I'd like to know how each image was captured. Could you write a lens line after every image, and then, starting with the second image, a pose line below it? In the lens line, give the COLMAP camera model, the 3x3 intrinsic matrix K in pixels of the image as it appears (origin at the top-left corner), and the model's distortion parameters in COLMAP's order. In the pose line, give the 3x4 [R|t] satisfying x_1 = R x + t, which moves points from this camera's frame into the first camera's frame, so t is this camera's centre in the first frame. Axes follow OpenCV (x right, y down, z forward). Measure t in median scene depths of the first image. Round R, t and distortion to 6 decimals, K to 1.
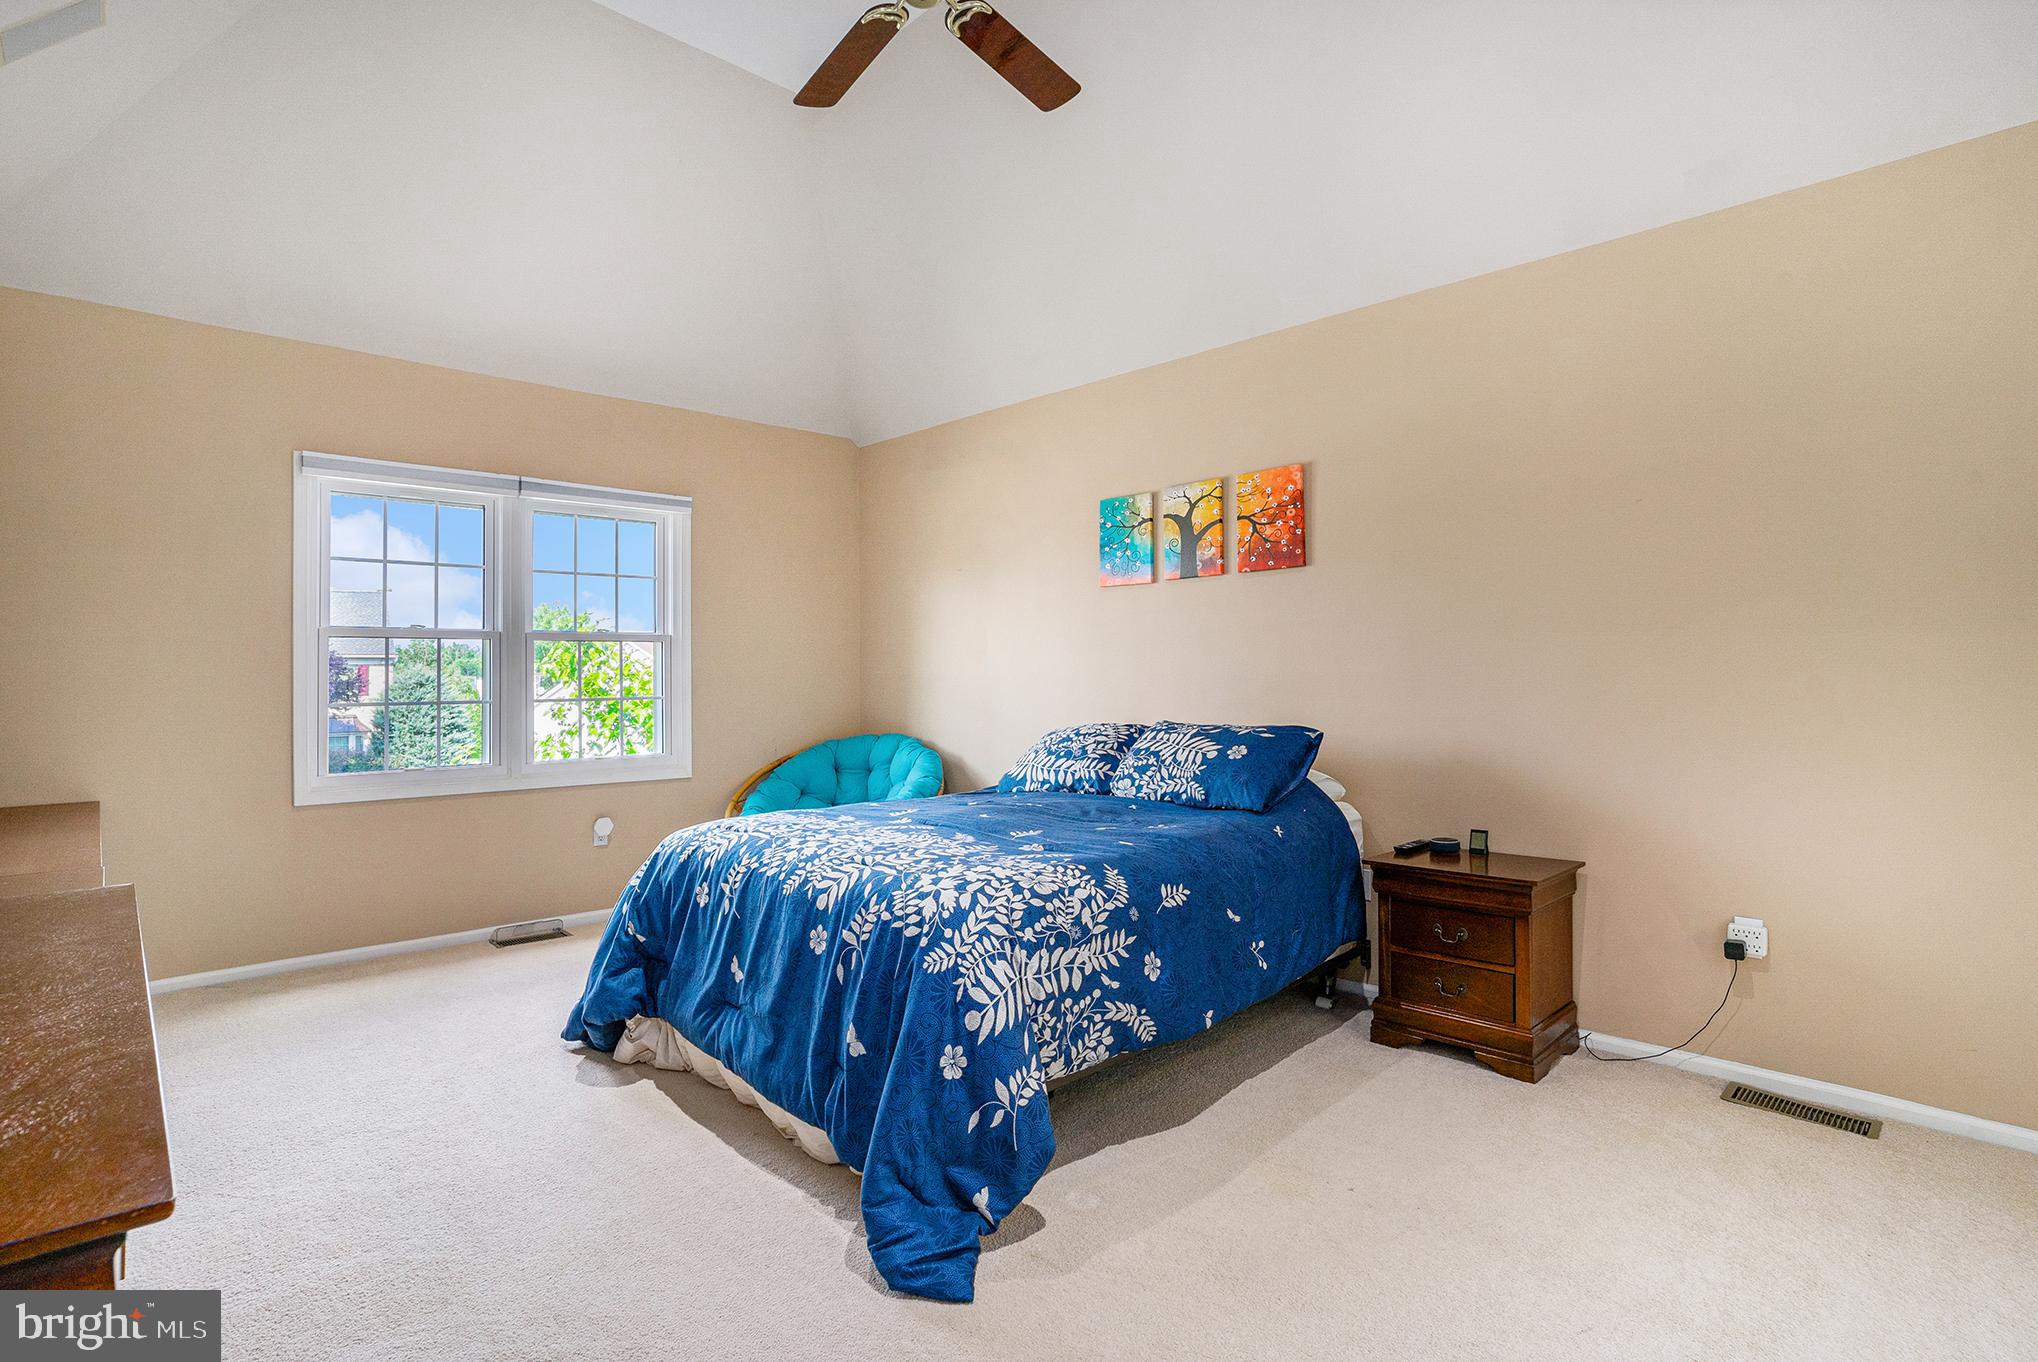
lens RADIAL K [[1005.9, 0, 1015.8], [0, 1005.9, 679.3], [0, 0, 1]] dist [-0.062799, 0.022613]
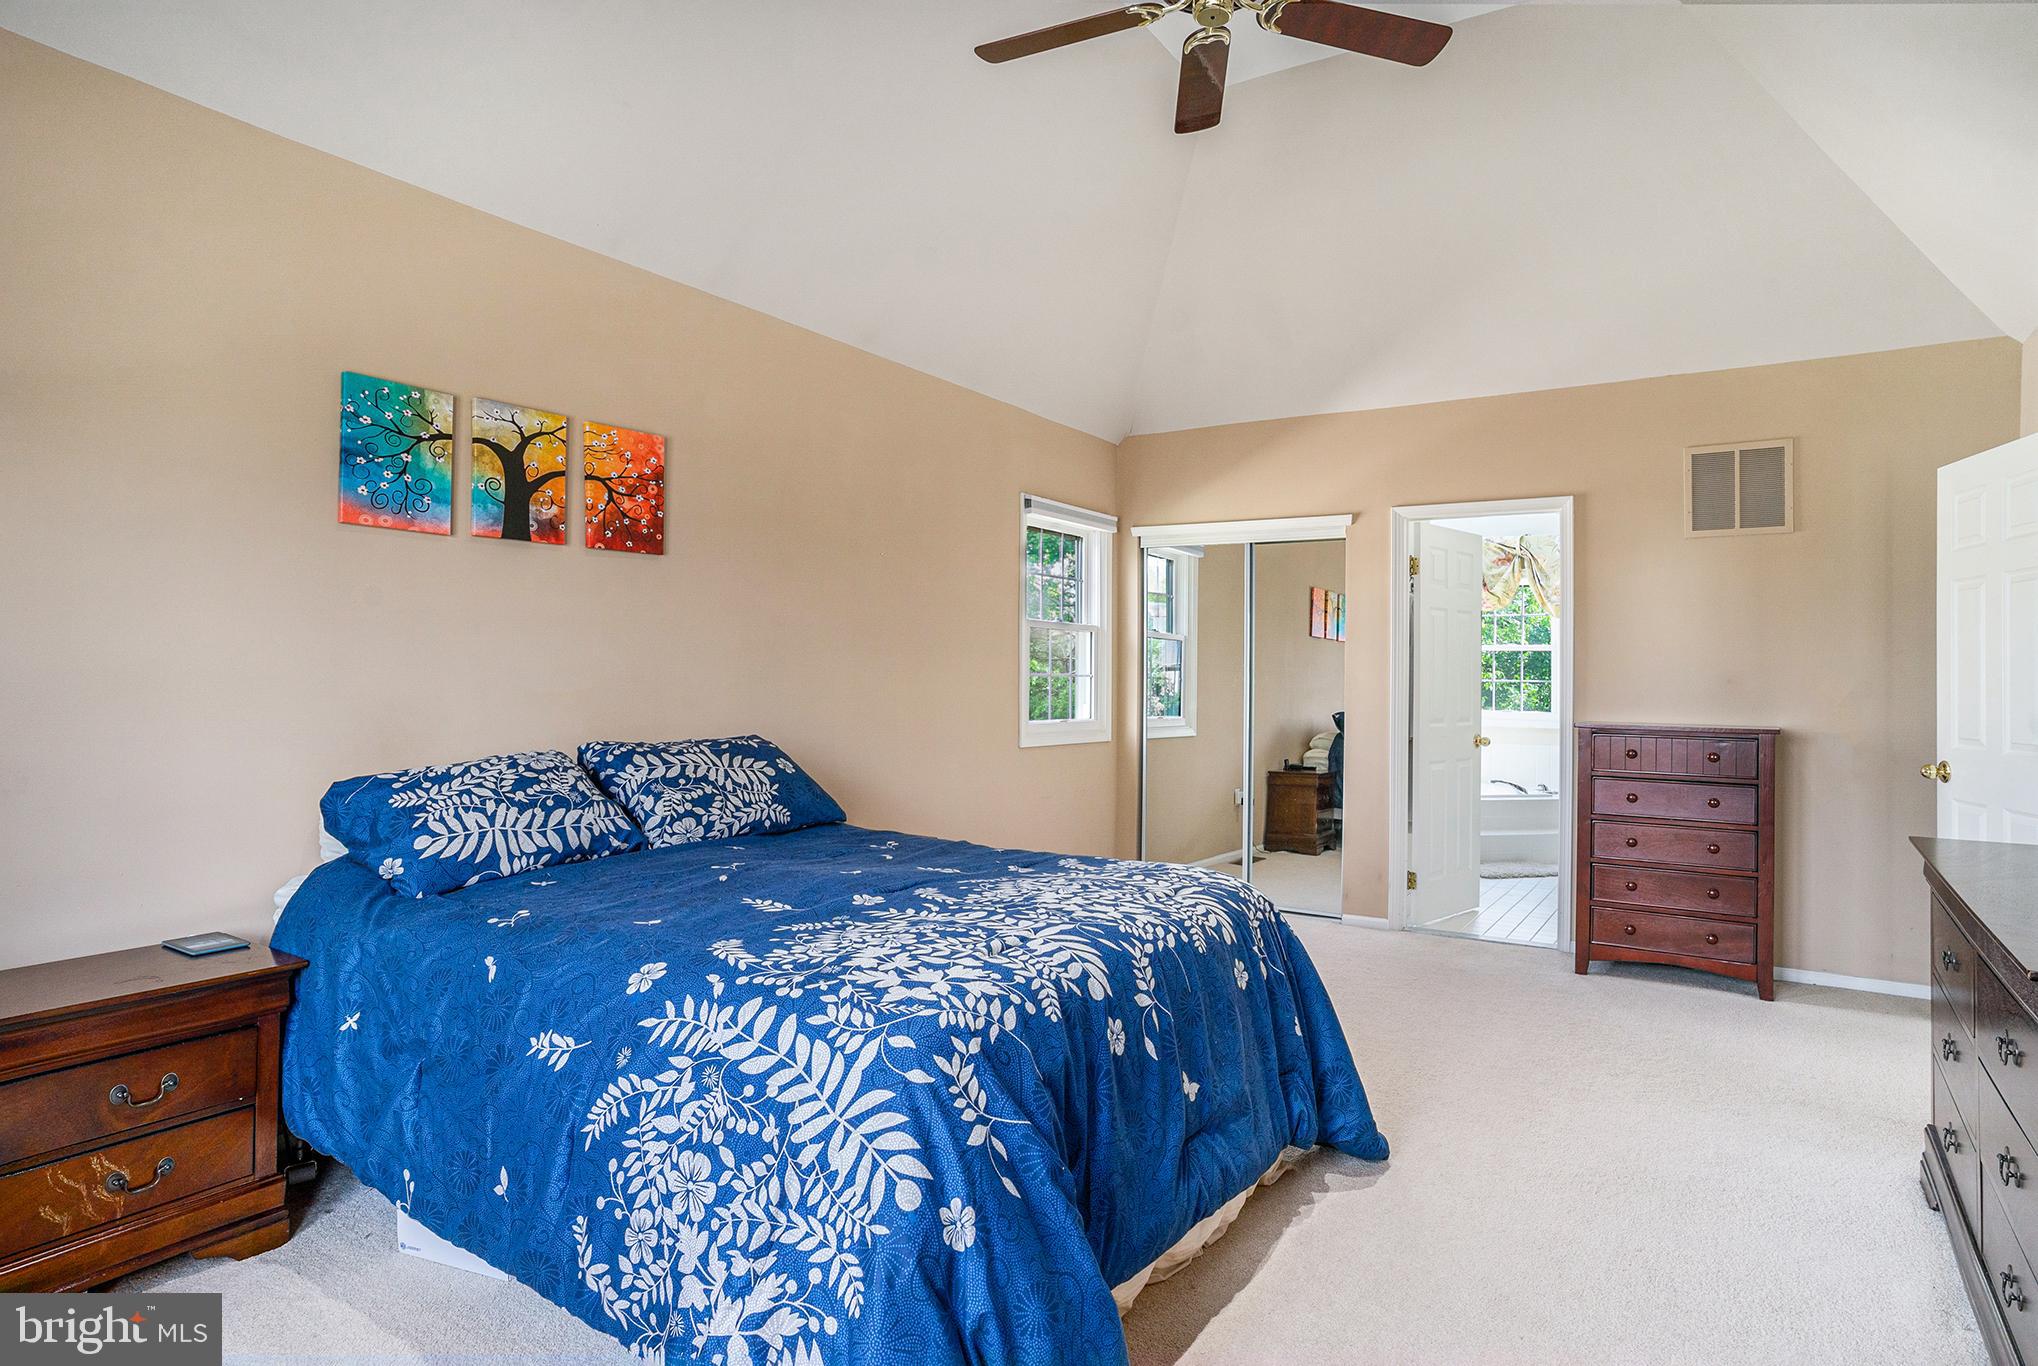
lens RADIAL K [[1168.0, 0, 1016.8], [0, 1168.0, 674.5], [0, 0, 1]] dist [-0.012015, 0.004280]
pose [[-0.217557, 0.011634, 0.975978, -0.735223], [0.000106, 0.999929, -0.011896, 0.002487], [-0.976048, -0.002484, -0.217542, 0.881766]]
